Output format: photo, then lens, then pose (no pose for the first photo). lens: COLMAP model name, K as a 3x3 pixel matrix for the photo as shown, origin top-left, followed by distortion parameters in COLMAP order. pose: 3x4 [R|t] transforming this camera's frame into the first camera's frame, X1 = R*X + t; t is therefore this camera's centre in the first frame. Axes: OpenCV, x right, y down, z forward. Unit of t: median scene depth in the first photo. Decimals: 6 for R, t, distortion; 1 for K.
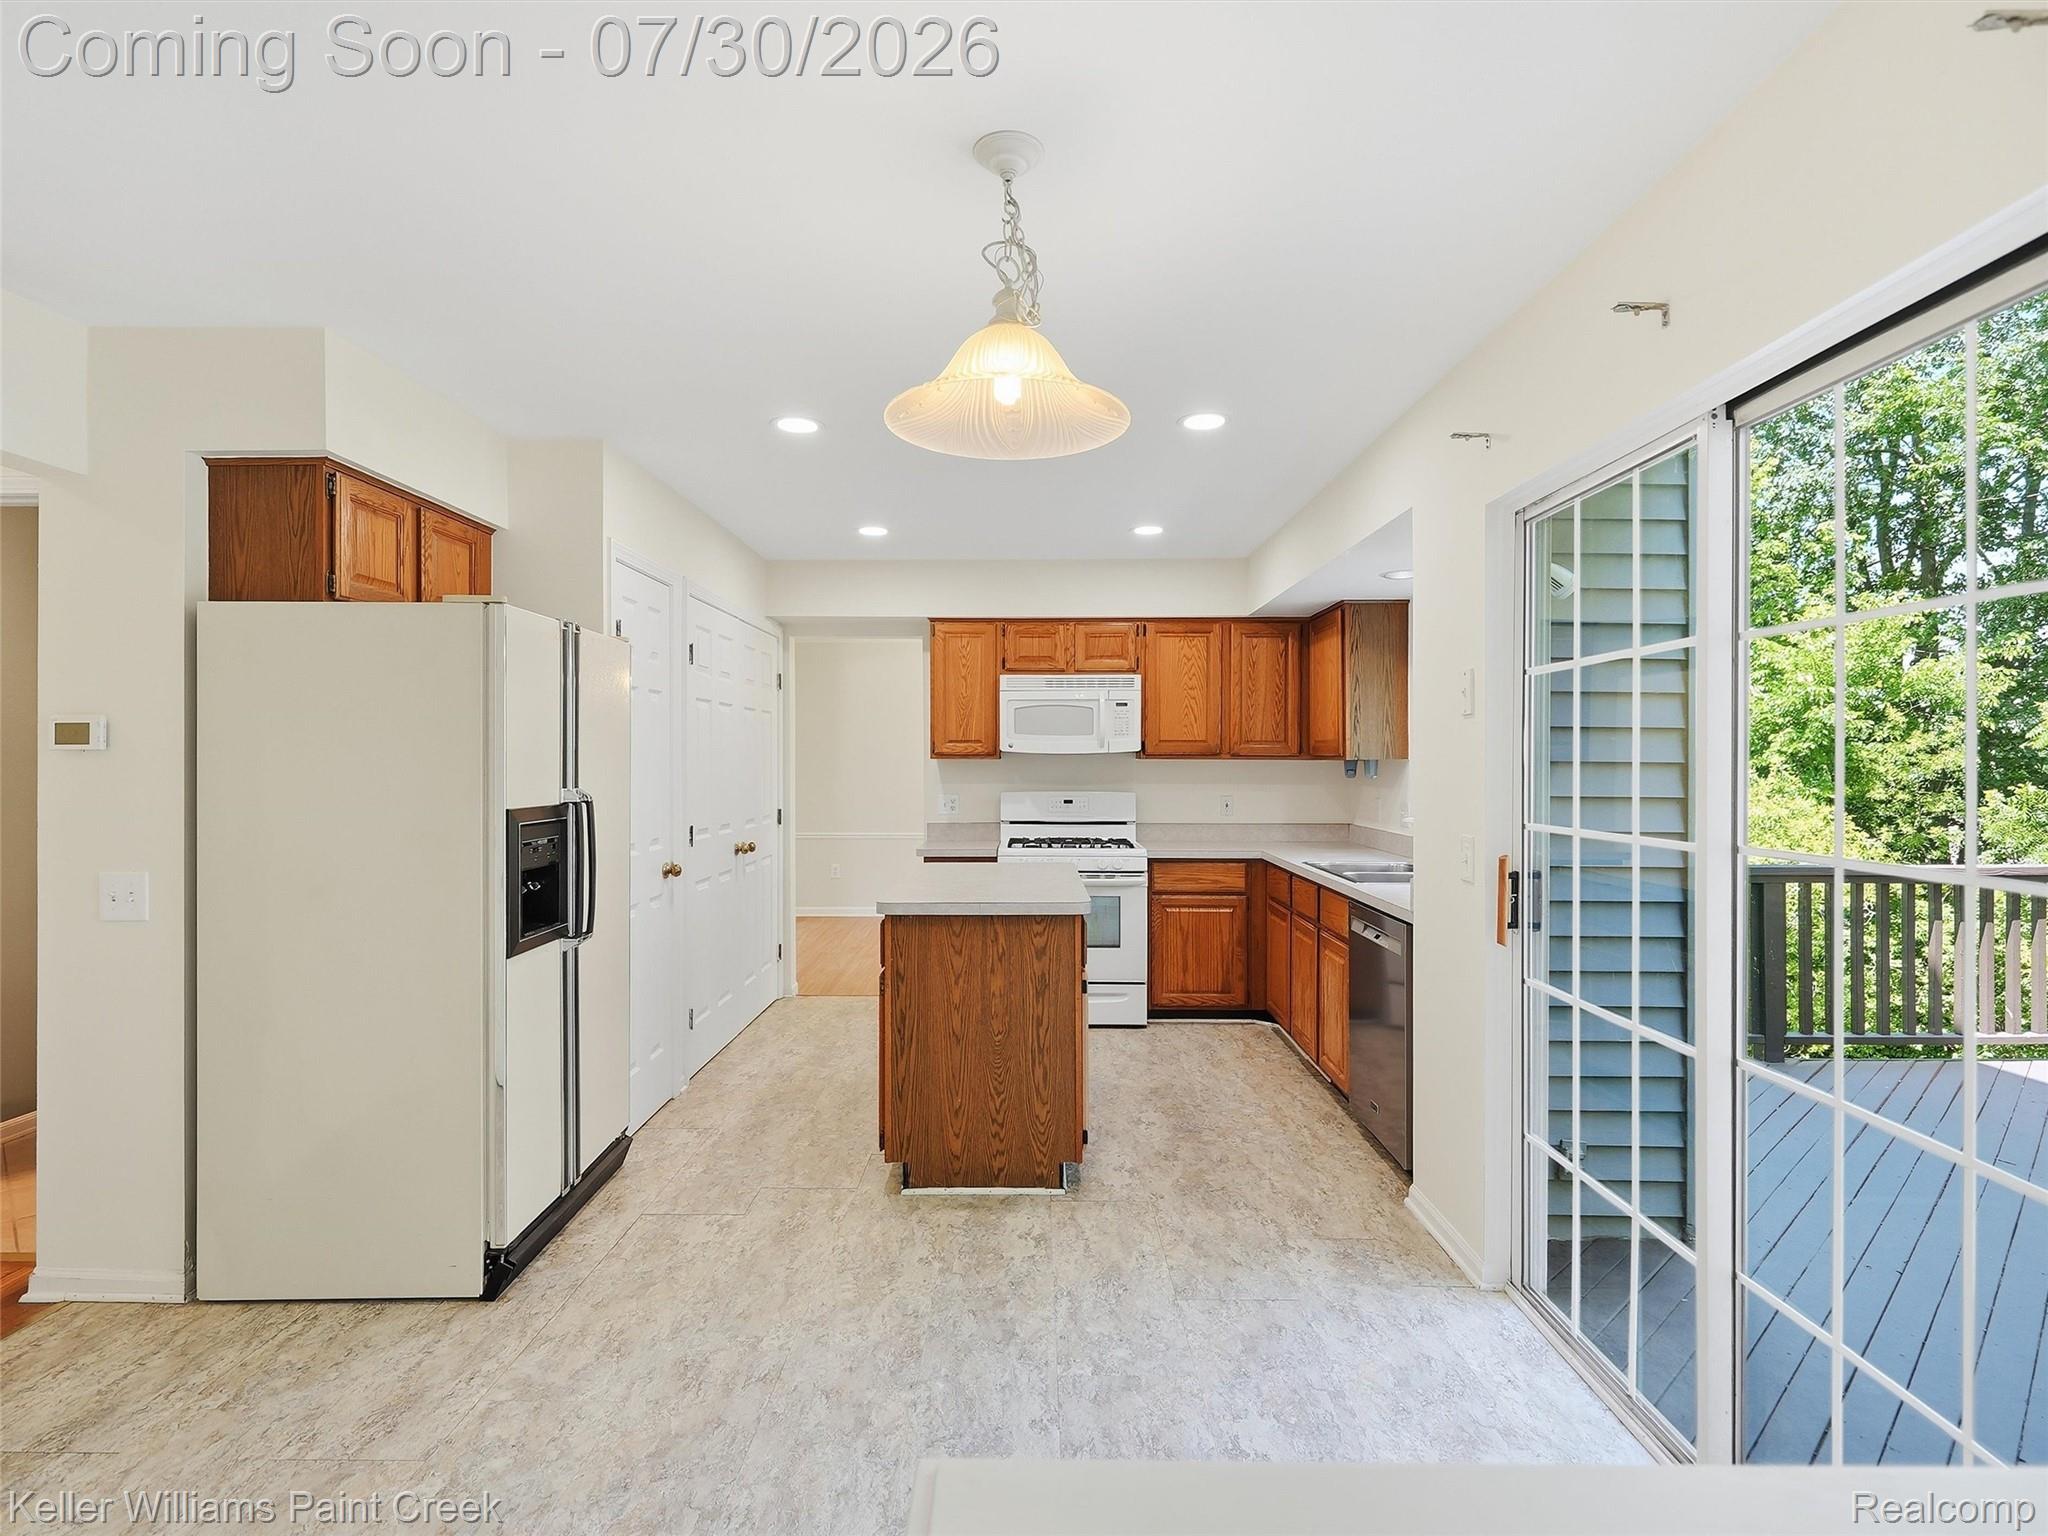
lens RADIAL K [[1047.4, 0, 1024.0], [0, 1047.4, 768.0], [0, 0, 1]] dist [0.003346, -0.001759]
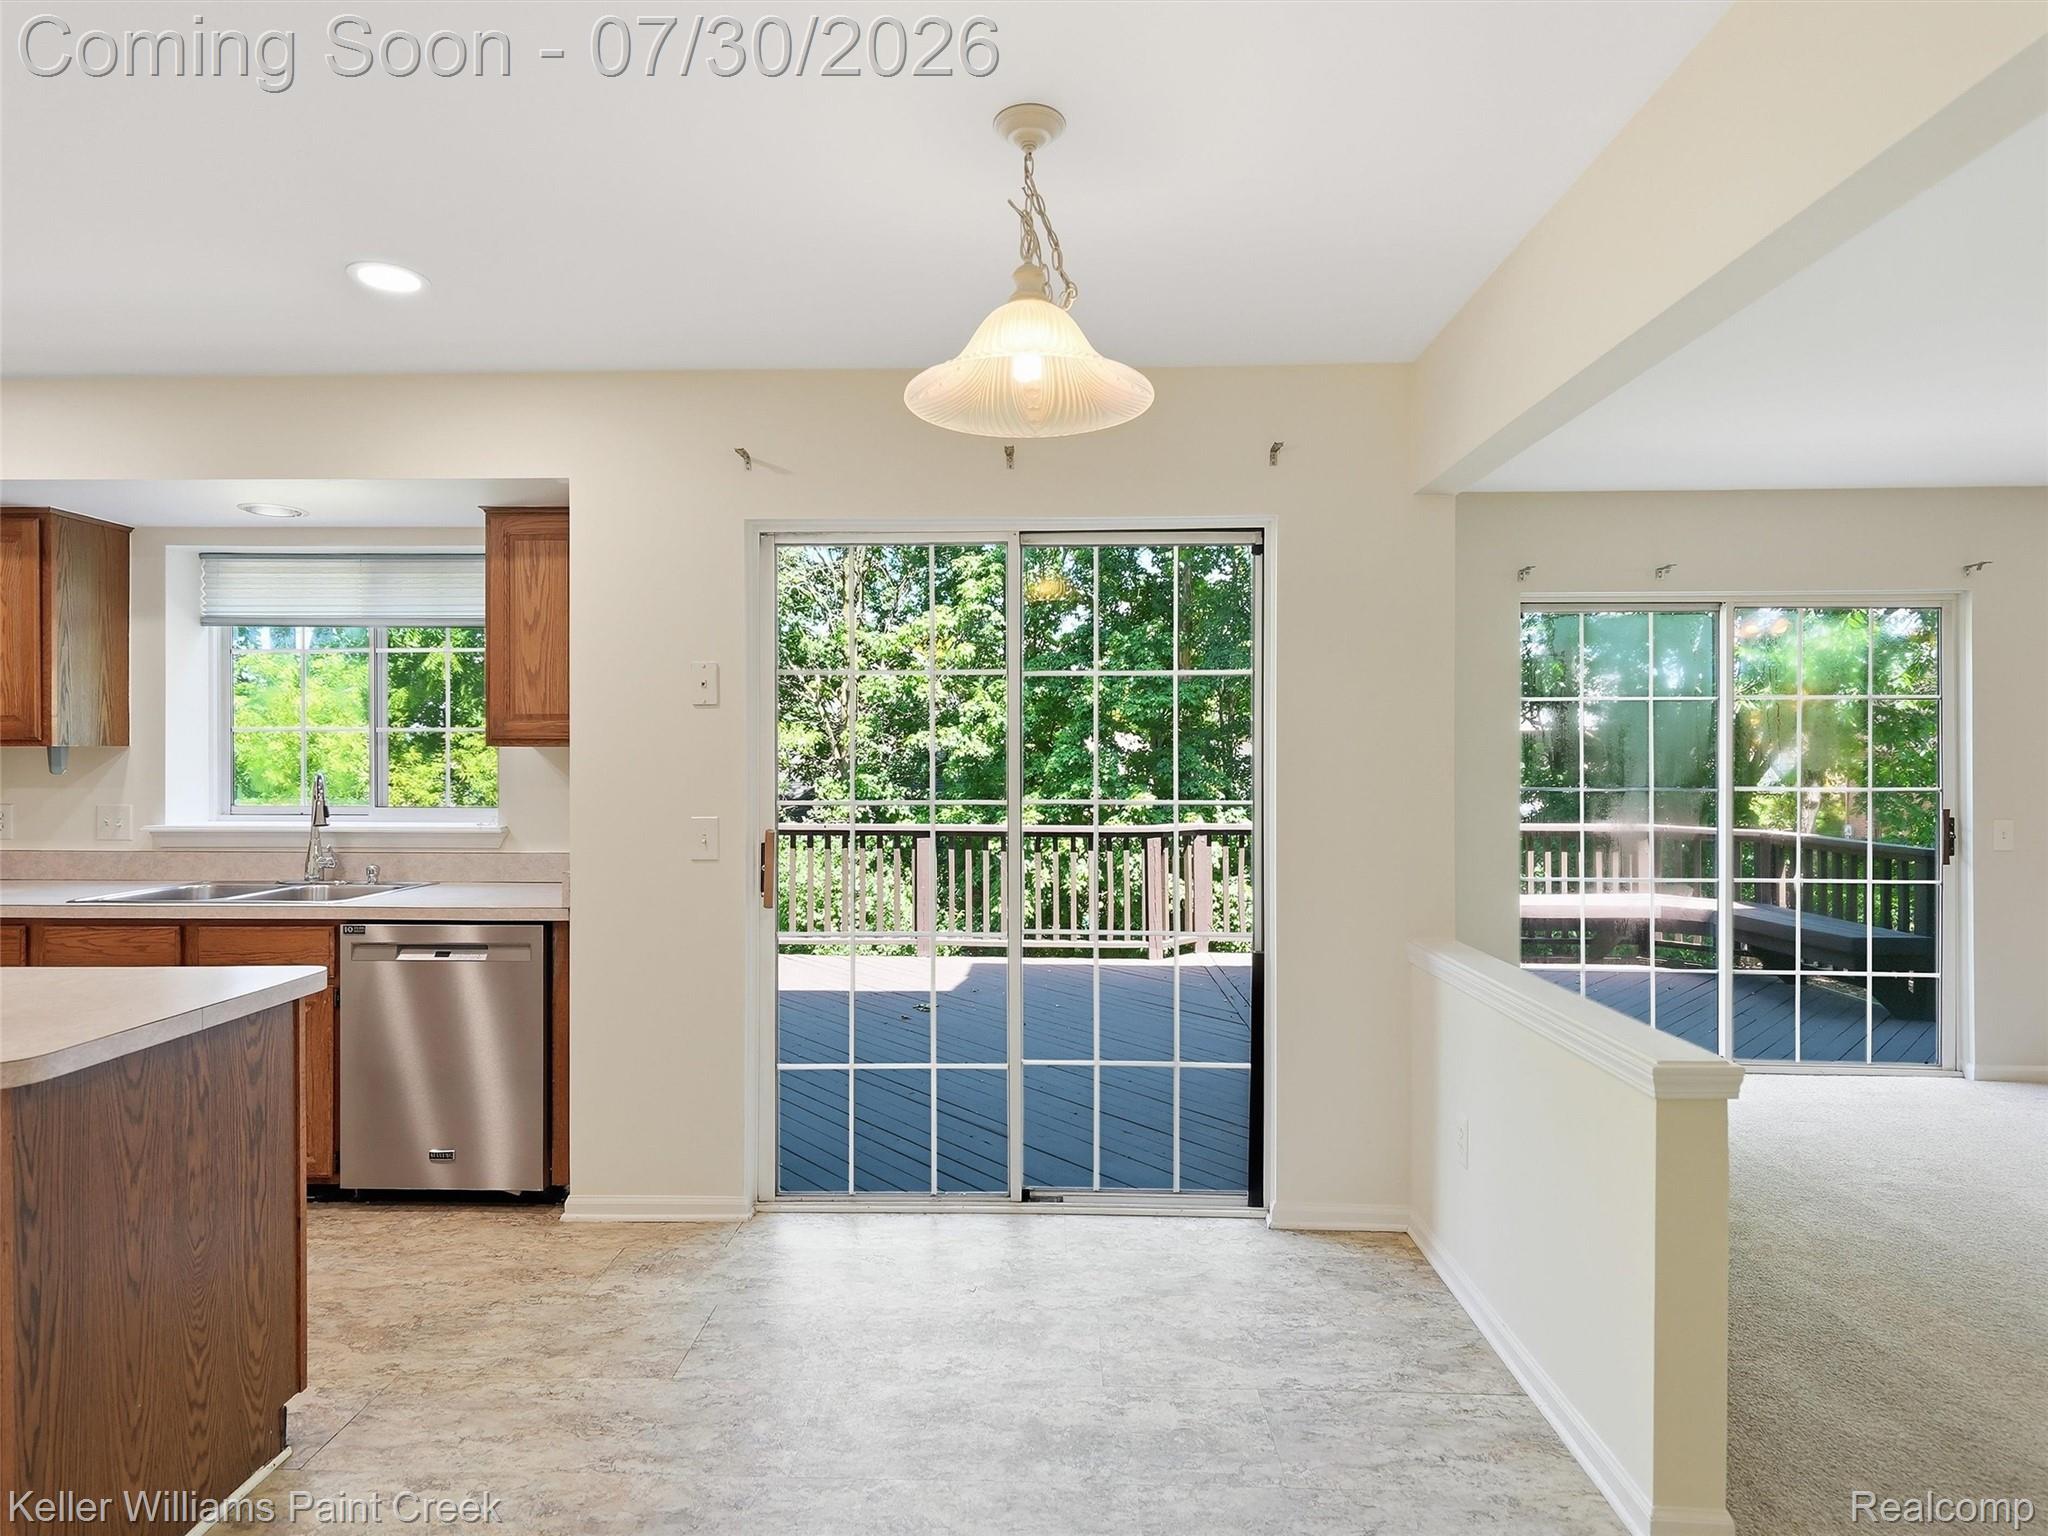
lens RADIAL K [[1089.9, 0, 1026.9], [0, 1089.9, 760.8], [0, 0, 1]] dist [0.004246, 0.000454]
pose [[0.017078, -0.006910, 0.999830, -0.383751], [0.005577, 0.999961, 0.006815, 0.000061], [-0.999839, 0.005459, 0.017116, 0.361783]]
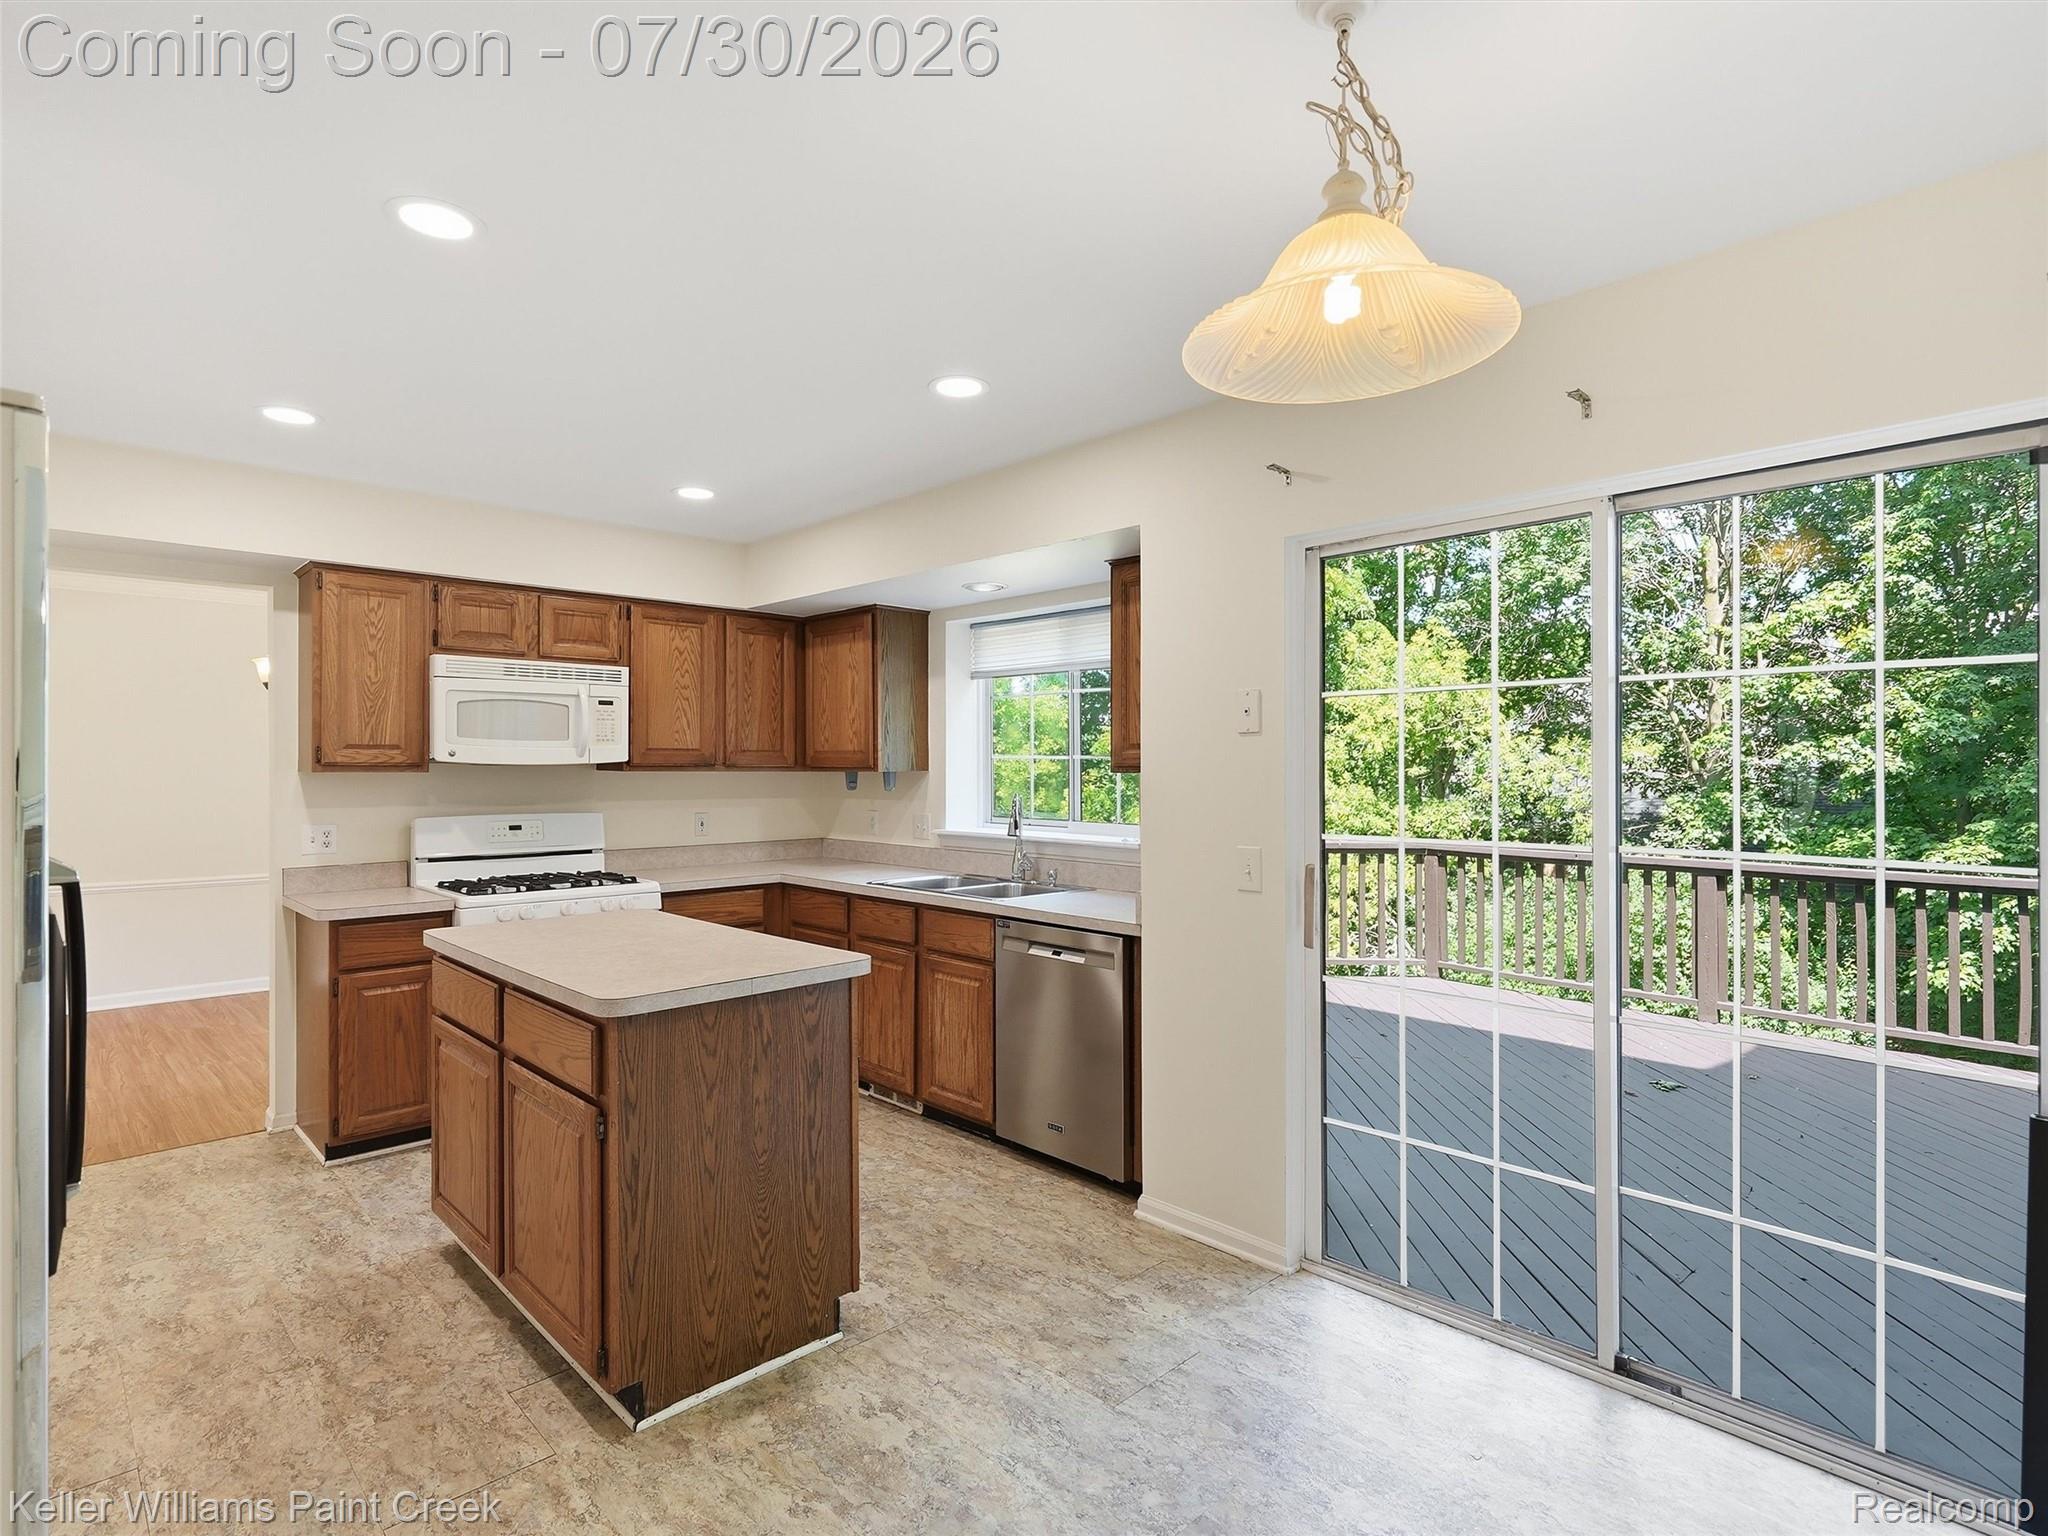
lens RADIAL K [[1047.4, 0, 1024.0], [0, 1047.4, 768.0], [0, 0, 1]] dist [0.003346, -0.001759]
pose [[0.713523, -0.002922, 0.700626, -0.265147], [0.005923, 0.999981, -0.001862, -0.008425], [-0.700607, 0.005478, 0.713527, 0.227027]]
